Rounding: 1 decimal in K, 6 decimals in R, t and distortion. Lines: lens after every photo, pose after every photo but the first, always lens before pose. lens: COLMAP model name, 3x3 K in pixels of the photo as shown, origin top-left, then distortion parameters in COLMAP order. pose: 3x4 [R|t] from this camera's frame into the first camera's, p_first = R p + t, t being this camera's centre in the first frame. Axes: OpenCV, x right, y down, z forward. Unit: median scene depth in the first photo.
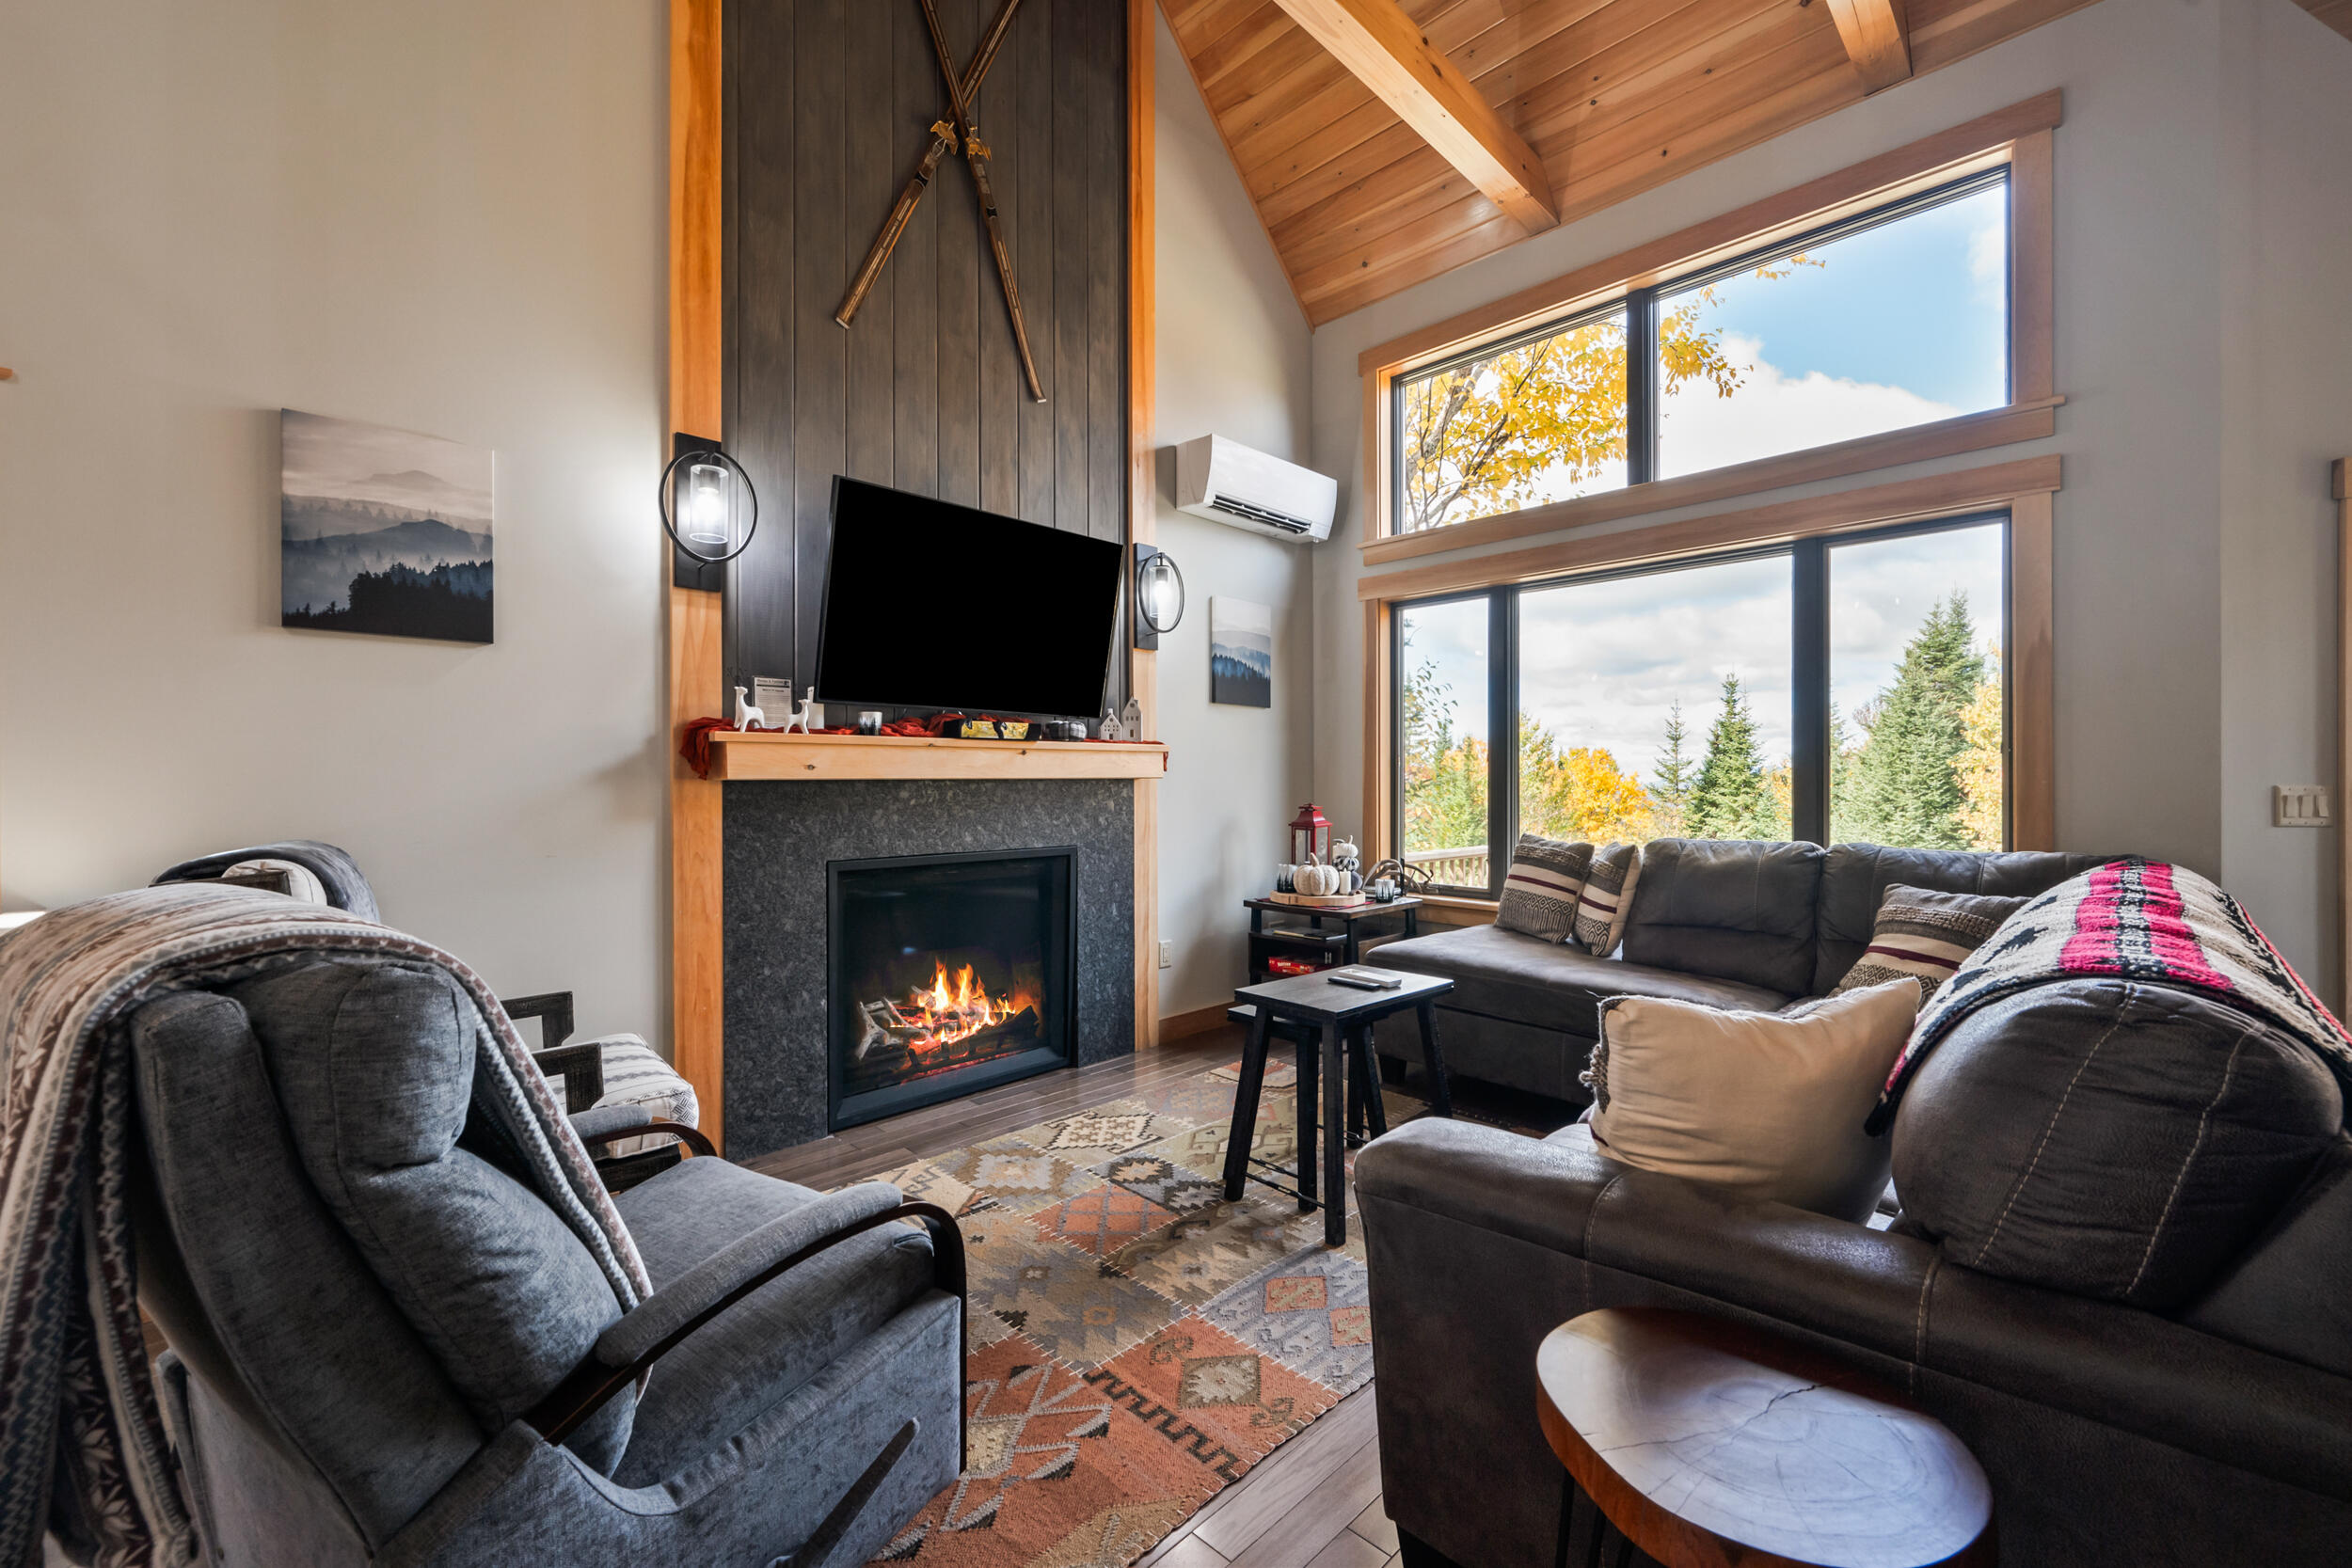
lens RADIAL K [[951.1, 0, 1184.1], [0, 951.1, 779.5], [0, 0, 1]] dist [0.000627, -0.000164]
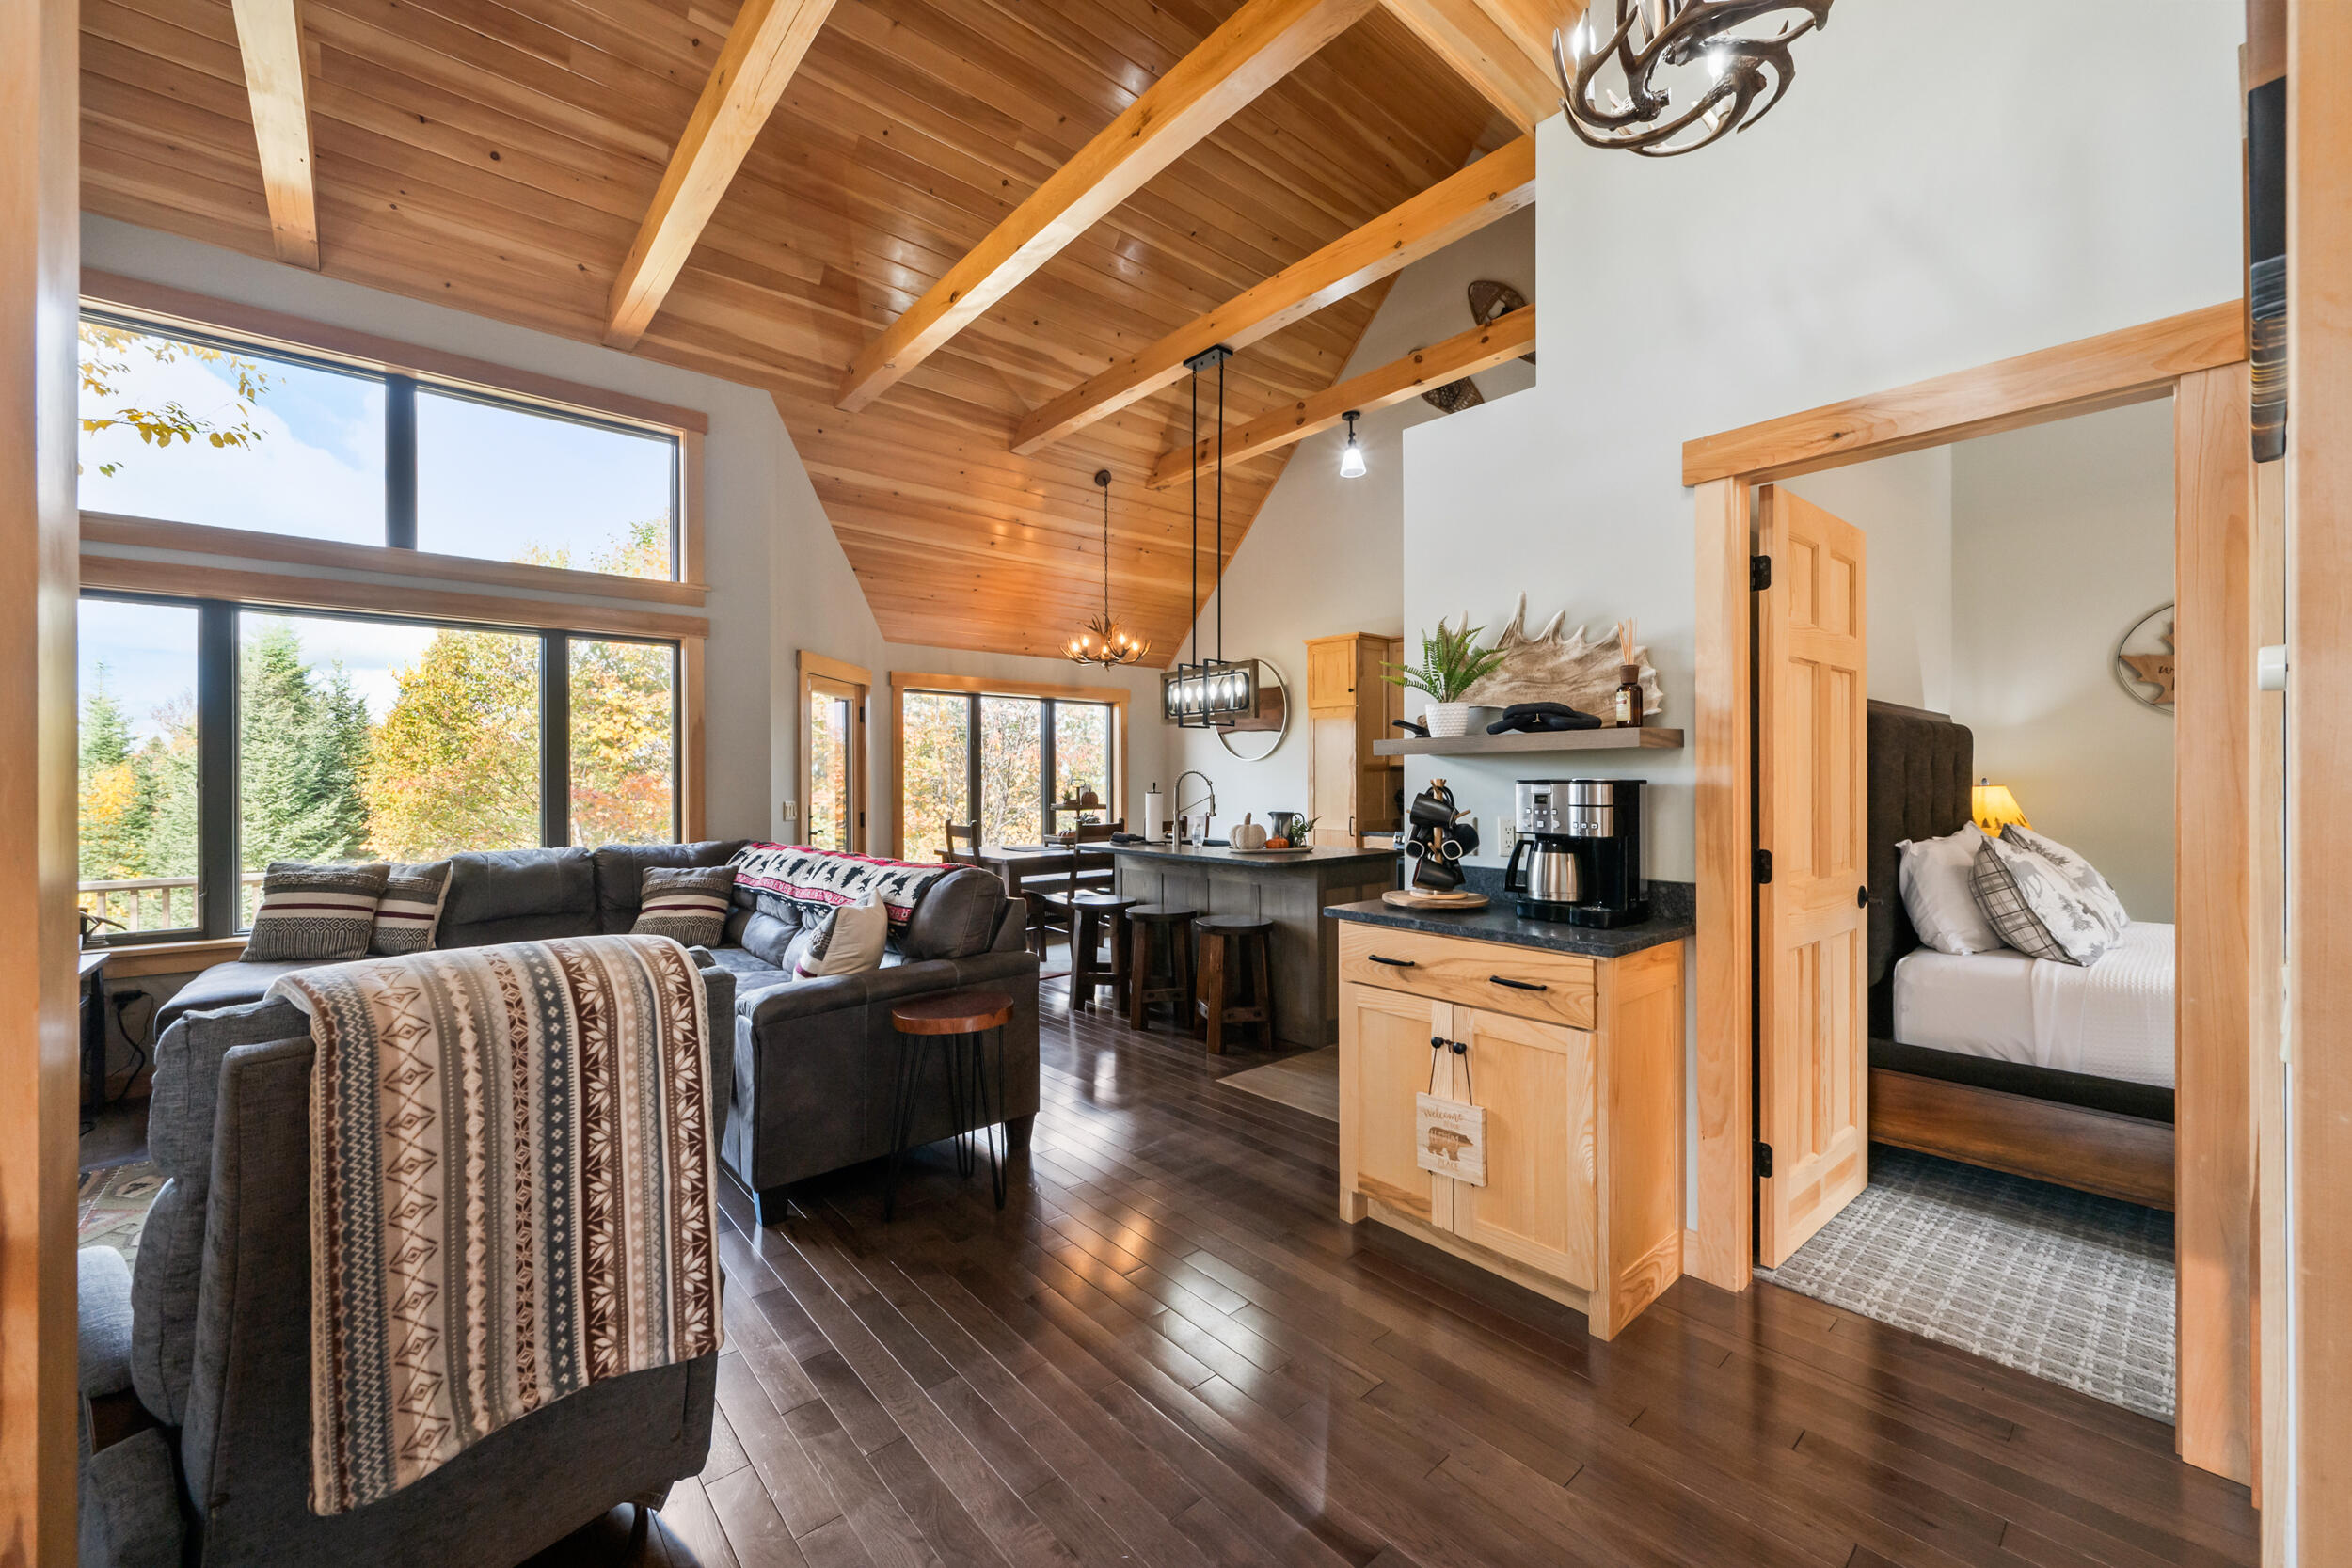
lens RADIAL K [[917.9, 0, 1184.1], [0, 917.9, 787.1], [0, 0, 1]] dist [-0.001274, -0.000058]
pose [[0.063477, -0.008735, 0.997945, -0.580739], [0.003831, 0.999956, 0.008509, -0.028232], [-0.997976, 0.003283, 0.063507, -0.000952]]
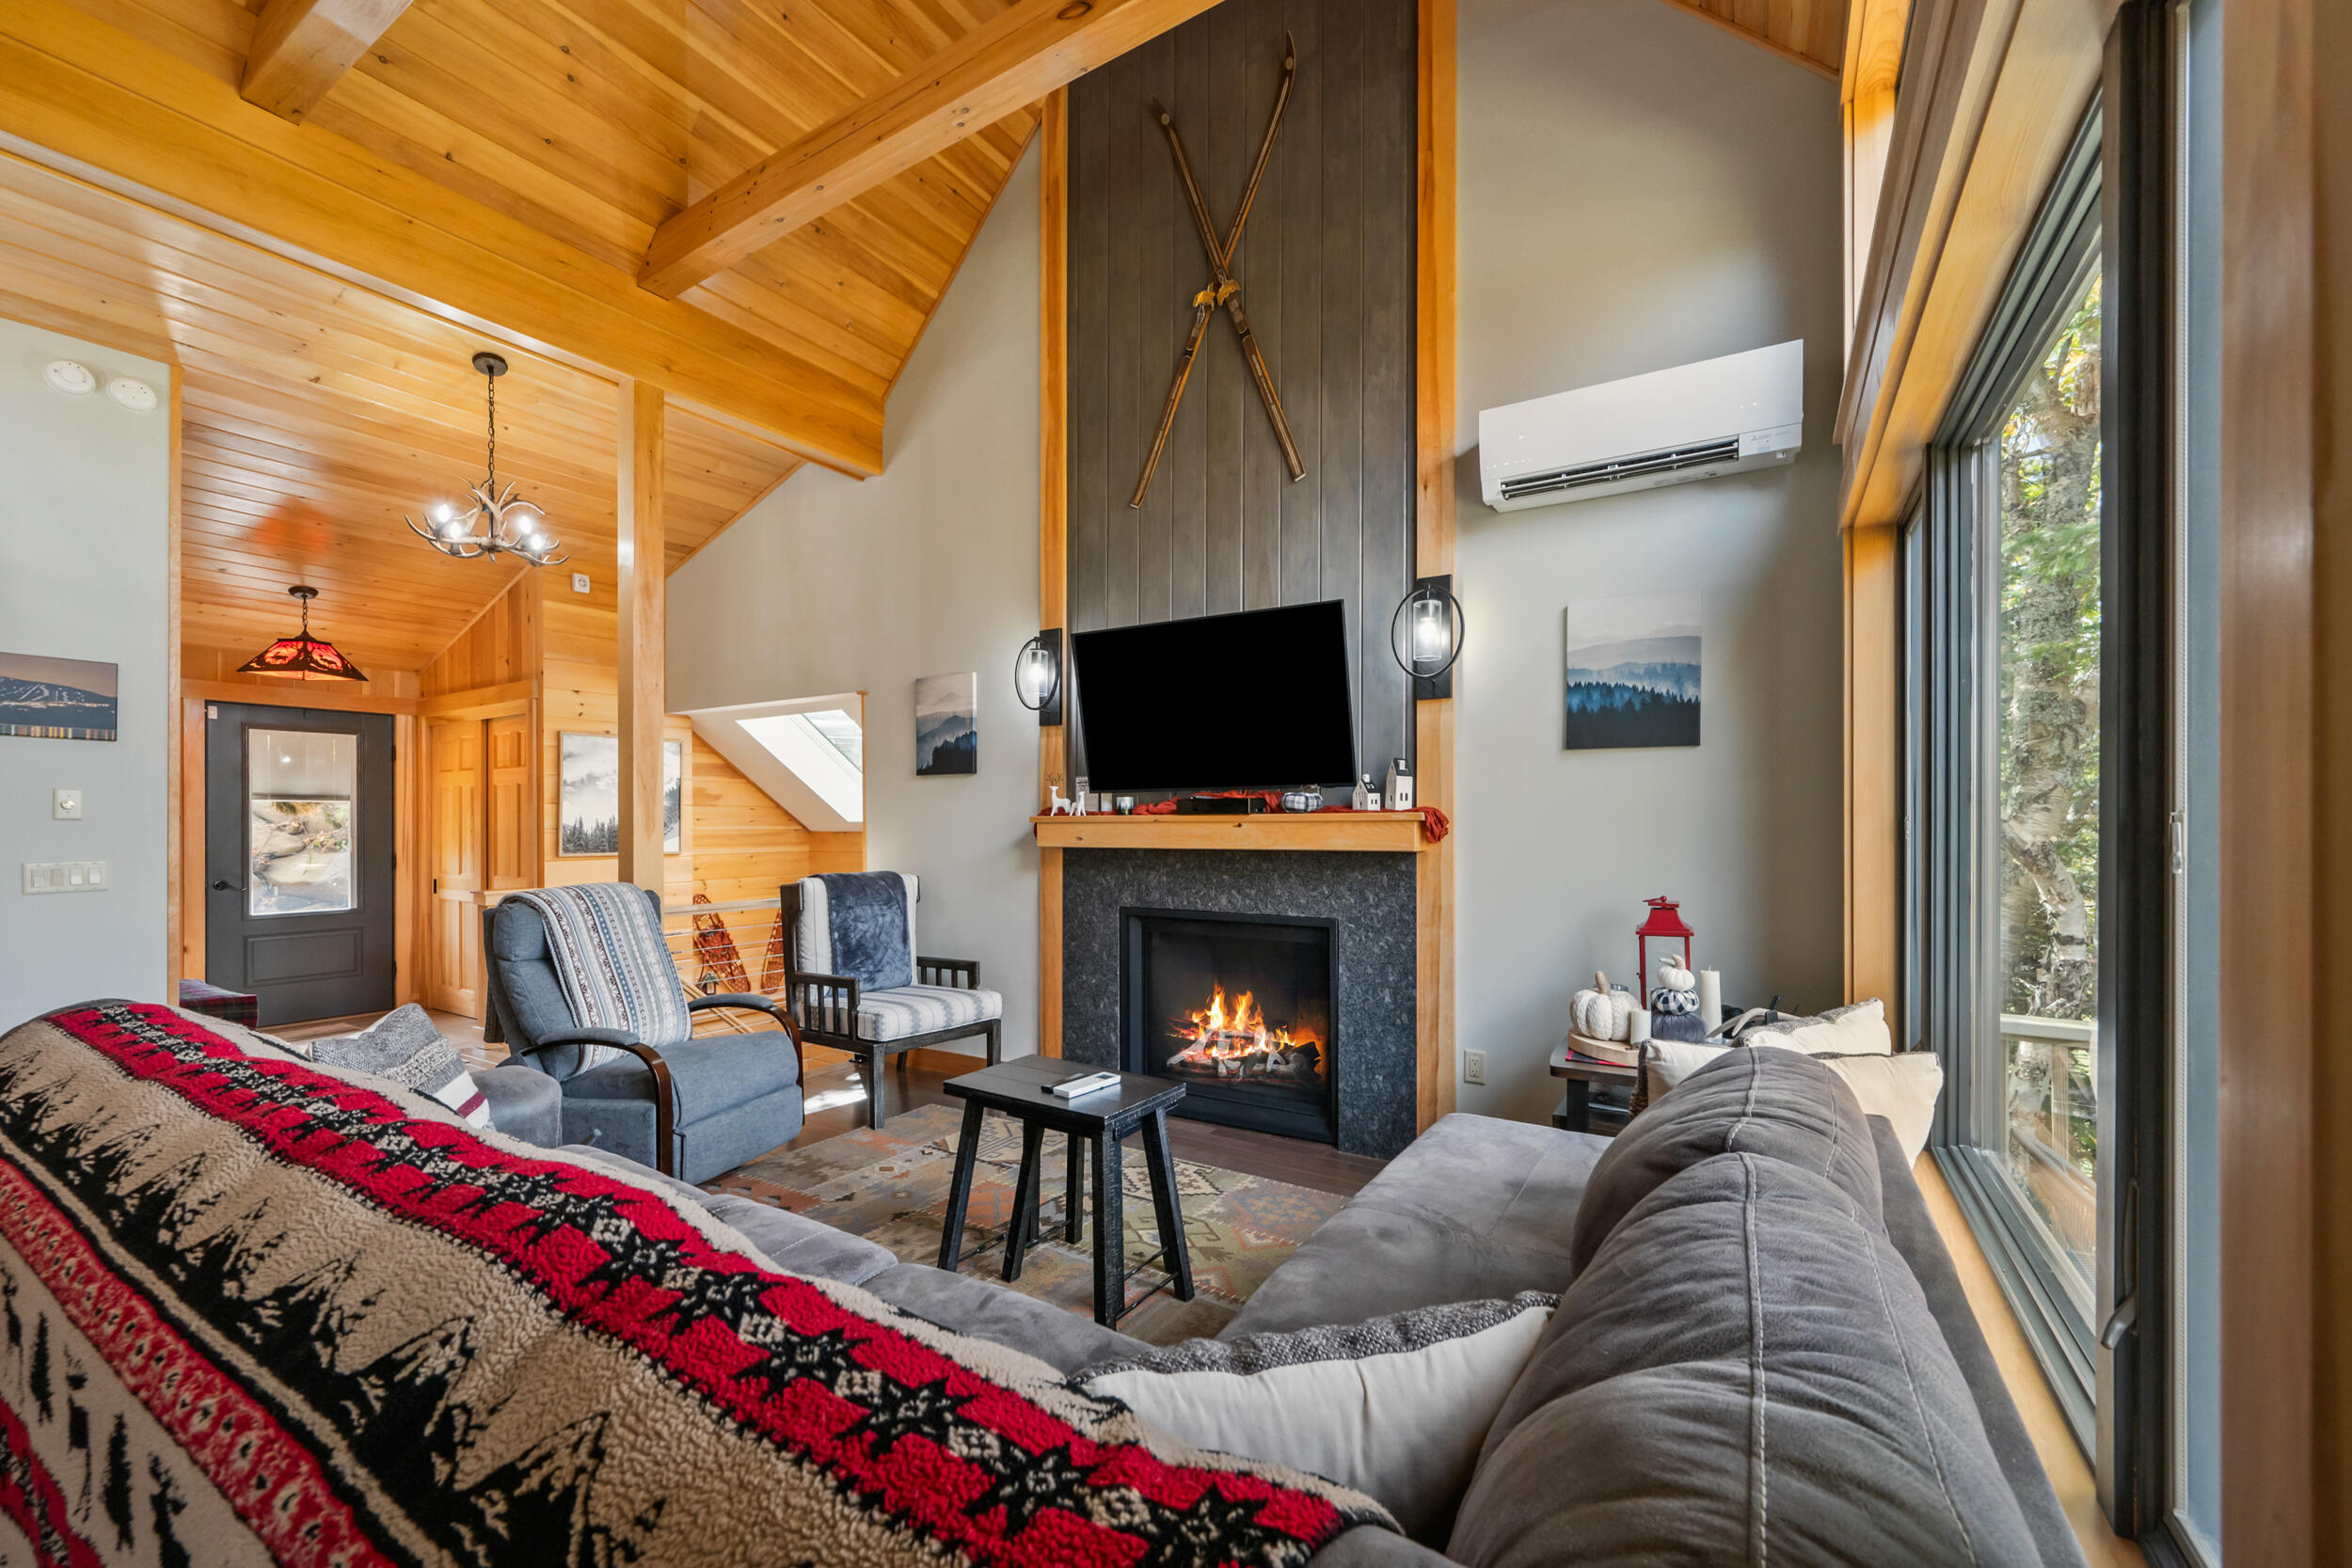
lens RADIAL K [[934.9, 0, 1183.0], [0, 934.9, 822.7], [0, 0, 1]] dist [-0.002714, -0.000307]
pose [[0.230355, 0.000916, -0.973106, 0.800263], [0.000731, 0.999999, 0.001114, -0.030643], [0.973106, -0.000968, 0.230354, 0.652898]]
